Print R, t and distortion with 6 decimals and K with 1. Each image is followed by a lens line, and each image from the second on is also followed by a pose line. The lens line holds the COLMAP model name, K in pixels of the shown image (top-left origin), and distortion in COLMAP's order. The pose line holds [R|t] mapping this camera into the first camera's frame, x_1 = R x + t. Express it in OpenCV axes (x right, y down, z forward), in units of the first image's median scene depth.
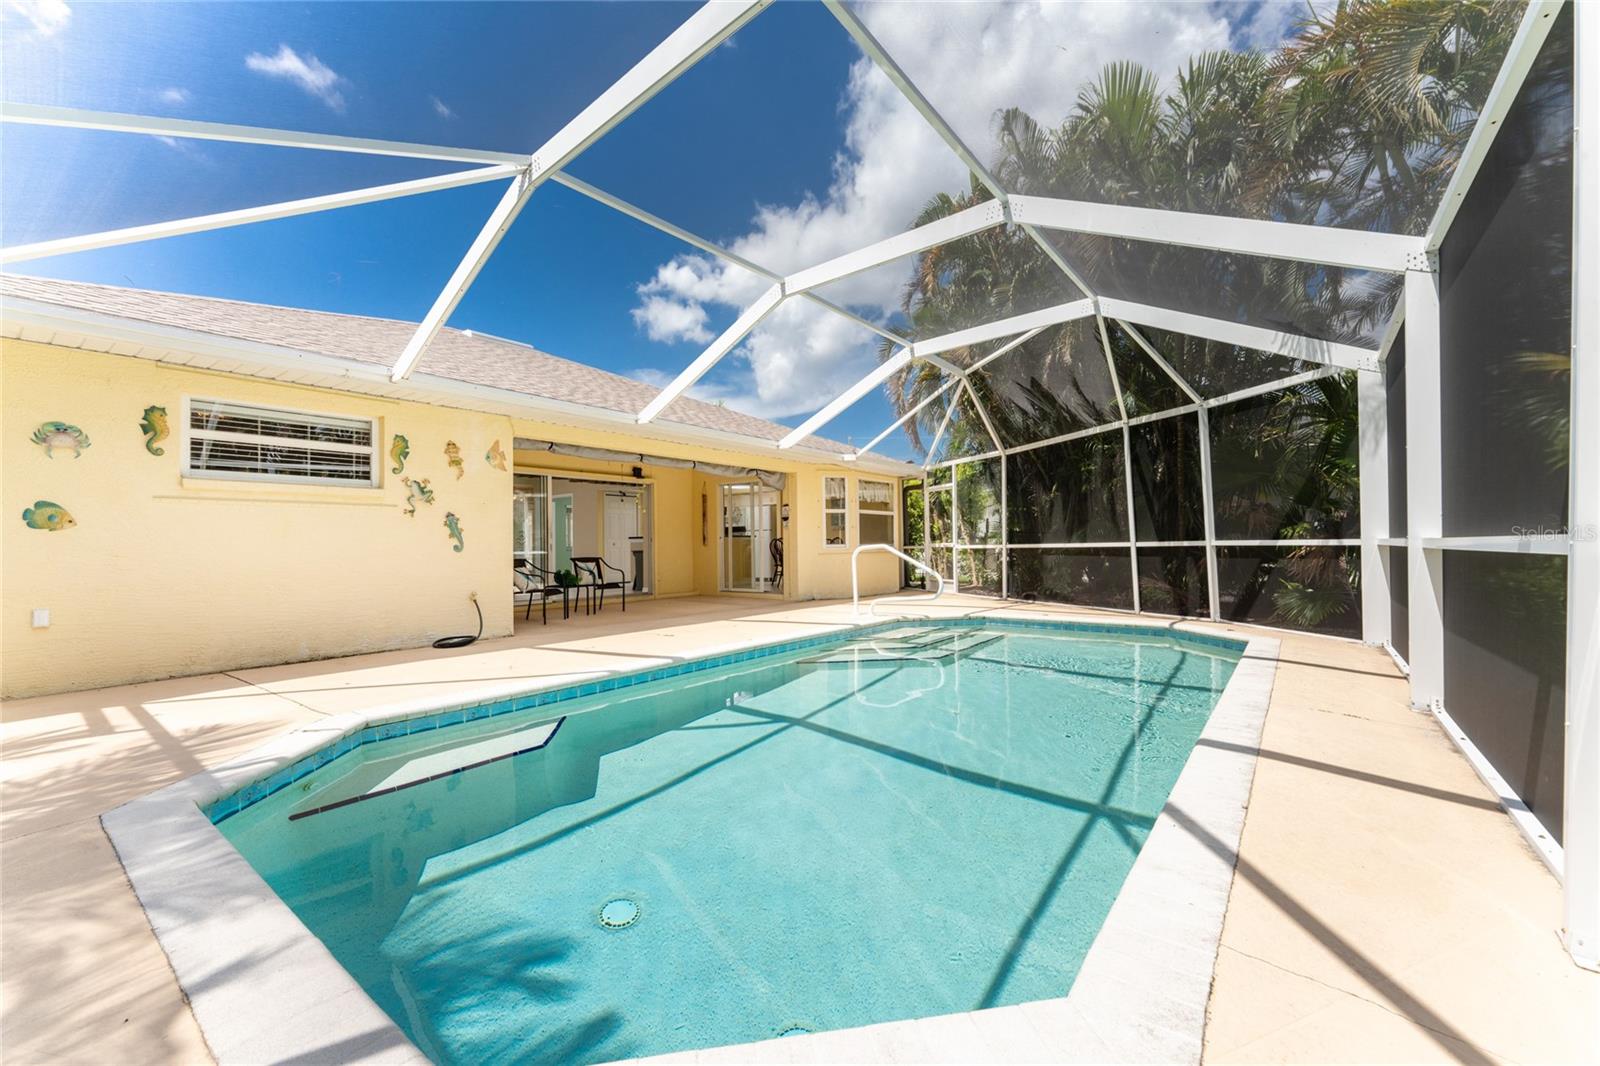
lens RADIAL K [[633.8, 0, 802.9], [0, 633.8, 537.9], [0, 0, 1]] dist [-0.000999, -0.000459]
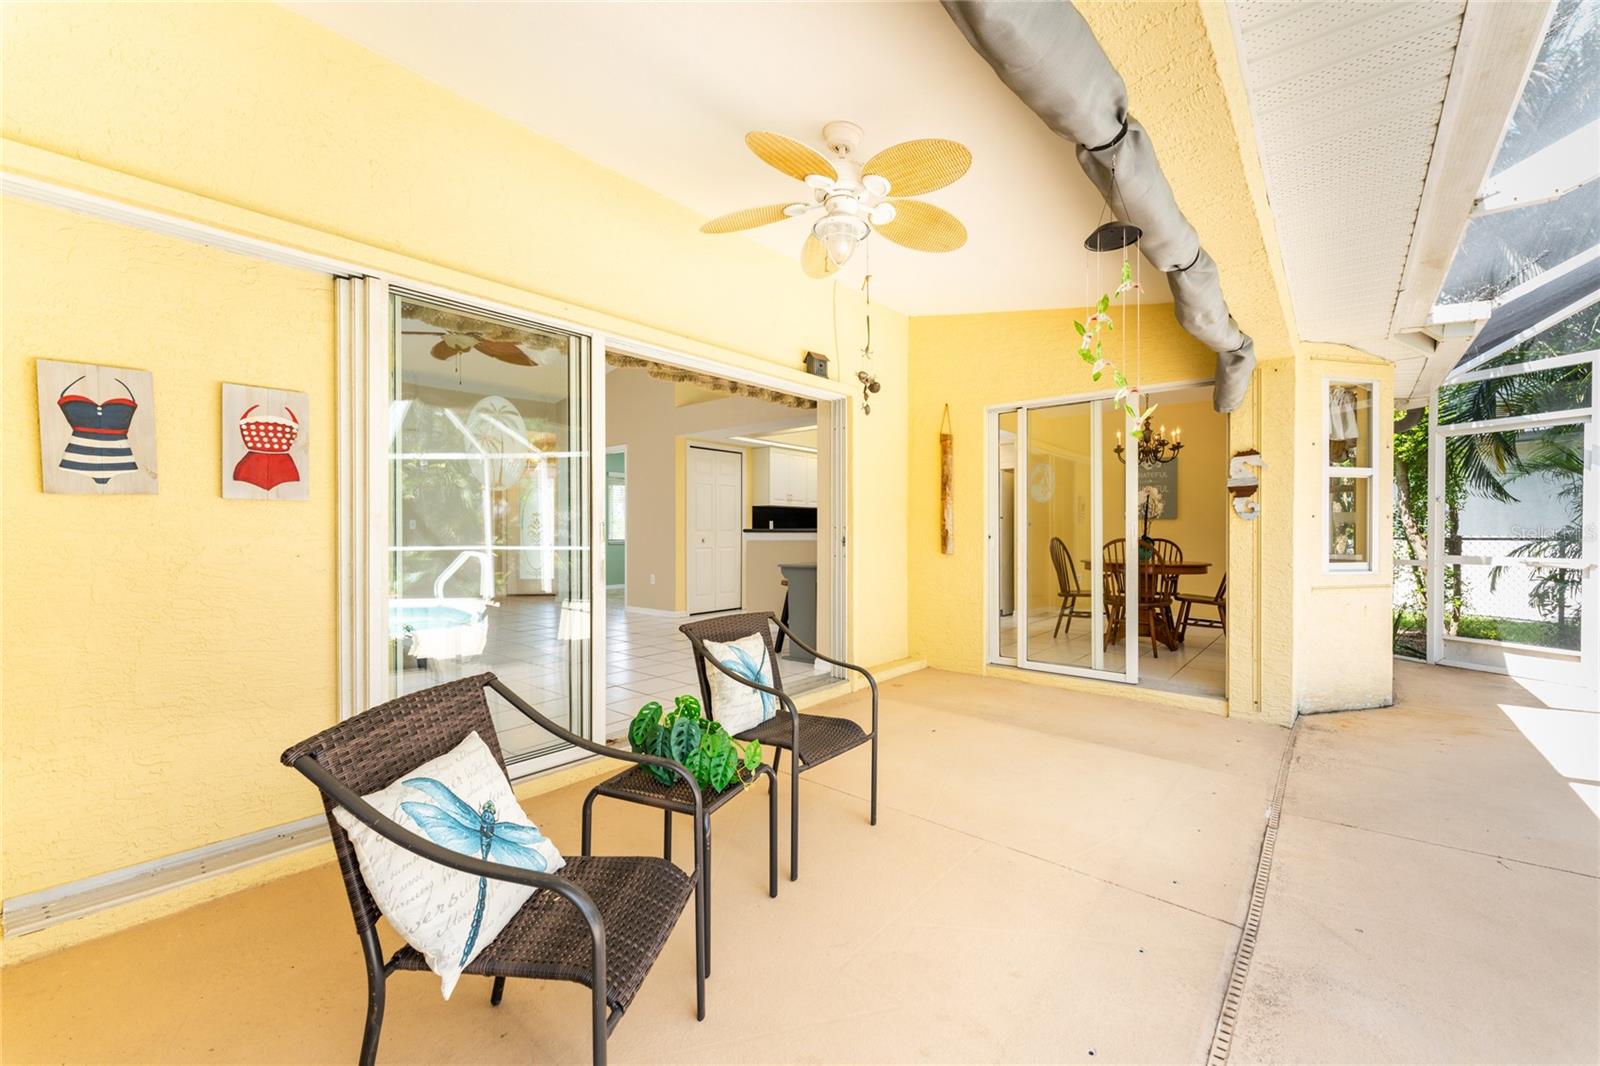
lens RADIAL K [[636.0, 0, 807.1], [0, 636.0, 526.1], [0, 0, 1]] dist [-0.000938, -0.000042]
pose [[0.999136, 0.014783, -0.038854, -0.256493], [-0.014892, 0.999886, -0.002519, -0.005302], [0.038812, 0.003095, 0.999242, 0.630905]]
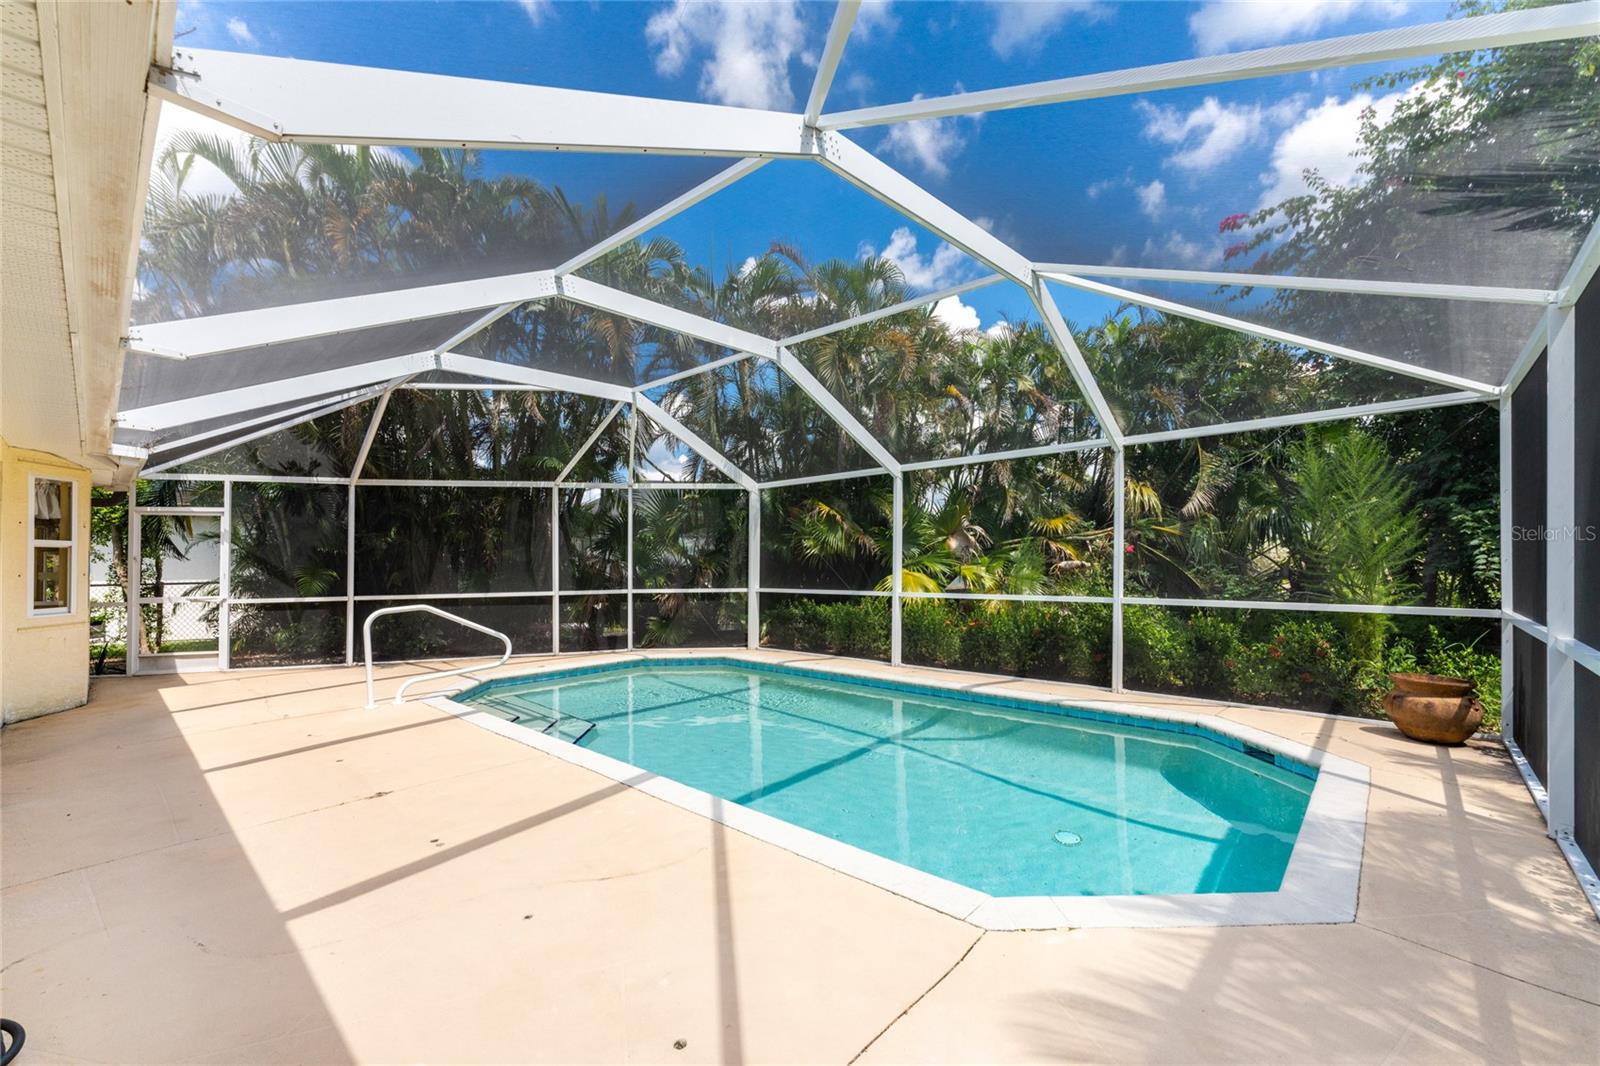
lens RADIAL K [[654.9, 0, 796.2], [0, 654.9, 561.9], [0, 0, 1]] dist [-0.000957, -0.000130]
pose [[0.087701, 0.020374, 0.995938, -0.434338], [-0.001667, 0.999792, -0.020306, -0.017542], [-0.996145, 0.000121, 0.087717, 0.360566]]
